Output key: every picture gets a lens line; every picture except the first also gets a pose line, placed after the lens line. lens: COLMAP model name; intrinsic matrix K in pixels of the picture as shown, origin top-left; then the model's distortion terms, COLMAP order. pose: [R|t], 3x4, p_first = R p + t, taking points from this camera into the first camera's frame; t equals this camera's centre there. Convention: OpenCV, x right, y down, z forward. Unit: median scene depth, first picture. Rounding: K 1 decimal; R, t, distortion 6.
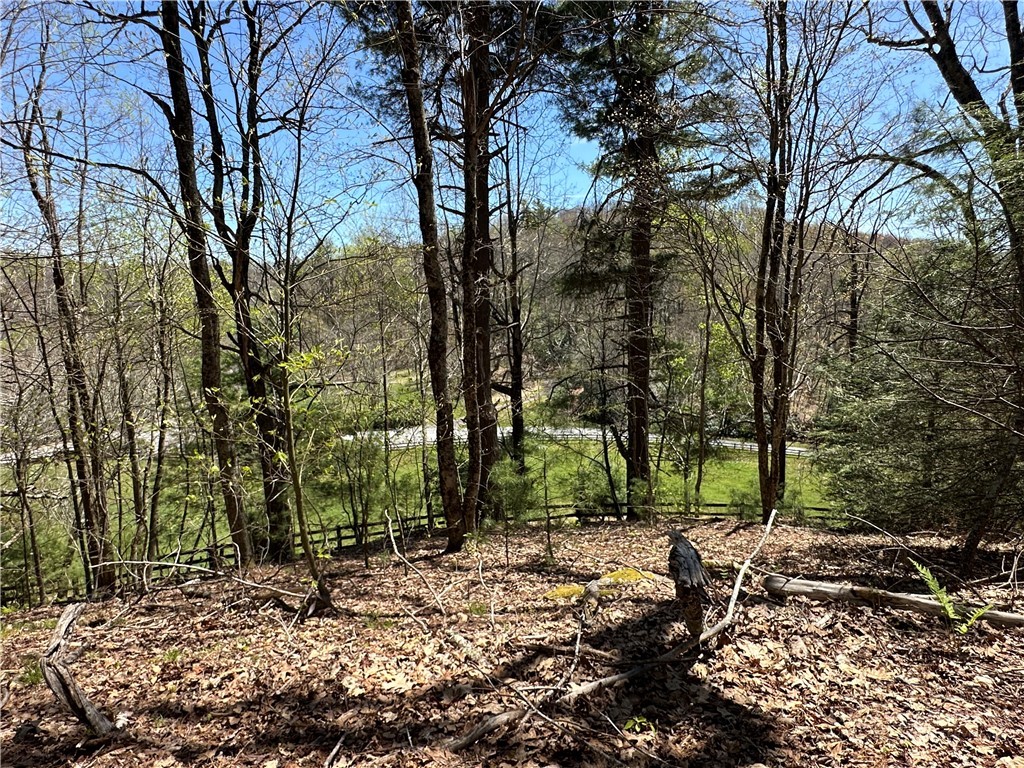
lens RADIAL K [[557.8, 0, 513.3], [0, 557.8, 388.5], [0, 0, 1]] dist [-0.005898, 0.001338]
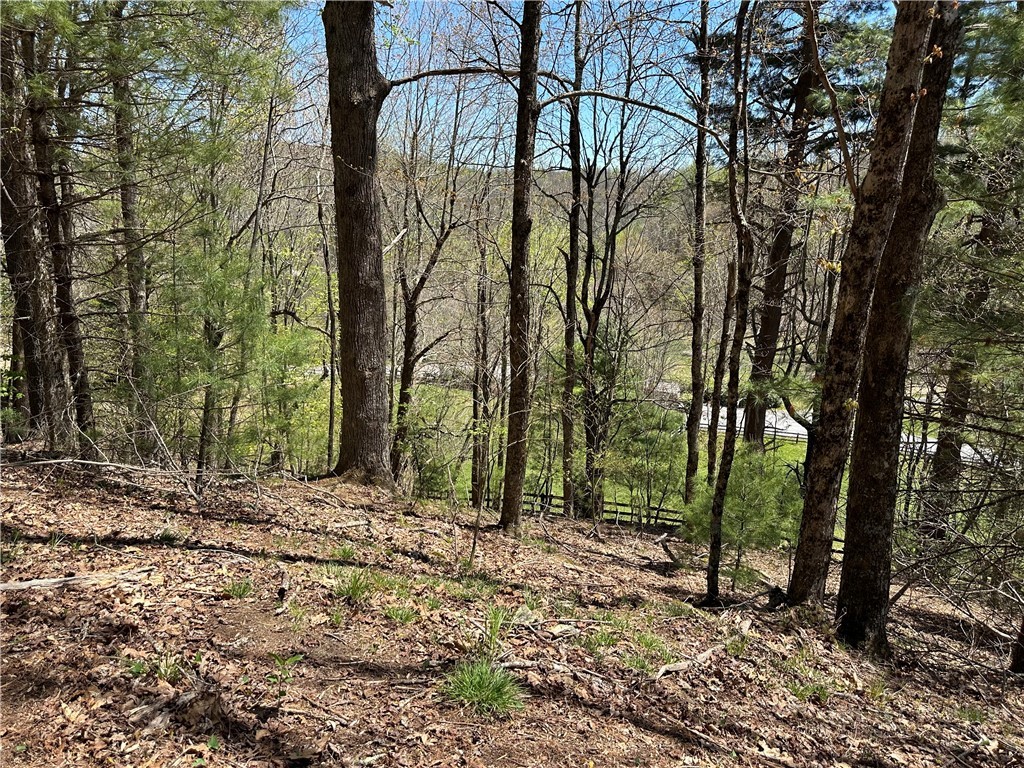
lens RADIAL K [[726.7, 0, 516.6], [0, 726.7, 385.2], [0, 0, 1]] dist [0.088882, -0.085943]
pose [[0.847285, 0.174977, -0.501488, 0.450217], [-0.136842, 0.984217, 0.112208, -0.316854], [0.513207, -0.026448, 0.857857, -1.020544]]
